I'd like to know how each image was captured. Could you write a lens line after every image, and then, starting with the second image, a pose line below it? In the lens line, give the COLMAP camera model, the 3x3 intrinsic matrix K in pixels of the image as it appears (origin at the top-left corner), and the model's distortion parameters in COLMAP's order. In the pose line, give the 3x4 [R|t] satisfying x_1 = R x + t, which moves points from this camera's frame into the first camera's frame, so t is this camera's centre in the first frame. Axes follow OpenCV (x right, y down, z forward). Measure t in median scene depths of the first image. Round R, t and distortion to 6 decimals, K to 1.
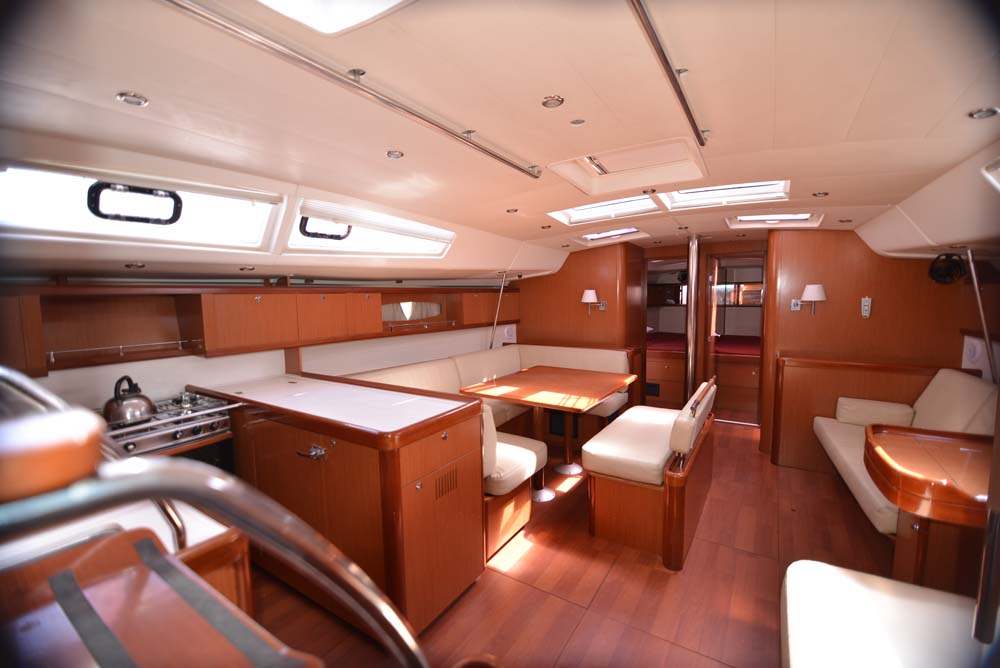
lens RADIAL K [[414.6, 0, 500.0], [0, 414.6, 334.0], [0, 0, 1]] dist [-0.016402, -0.000151]
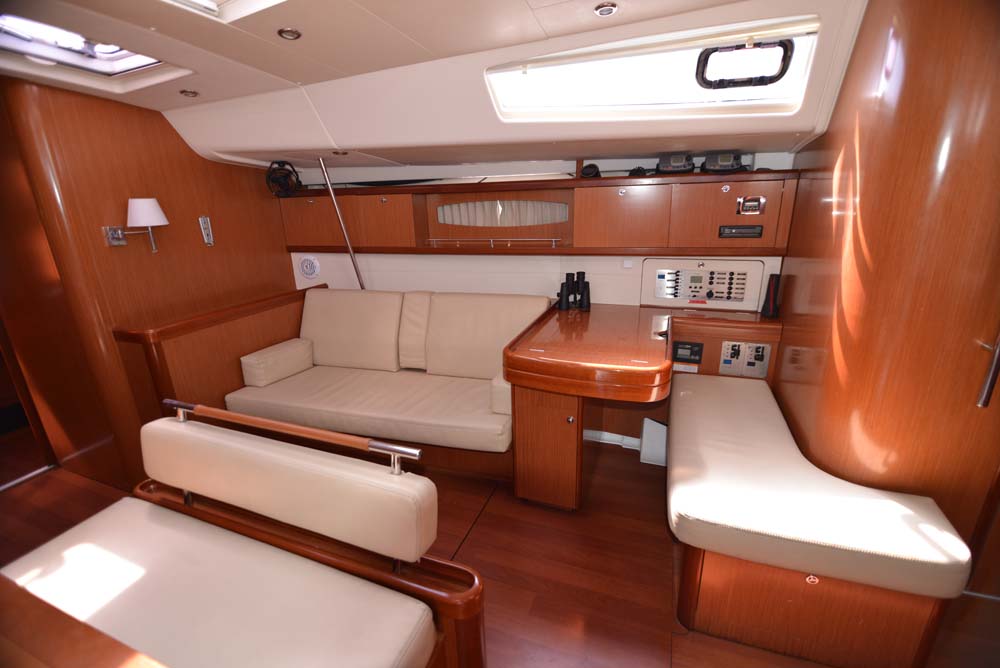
lens RADIAL K [[442.9, 0, 500.0], [0, 442.9, 334.0], [0, 0, 1]] dist [-0.001121, -0.011622]
pose [[-0.207265, -0.274215, 0.939067, 0.003650], [0.123080, 0.944975, 0.303106, -0.066057], [-0.970511, 0.178404, -0.162110, 0.656783]]
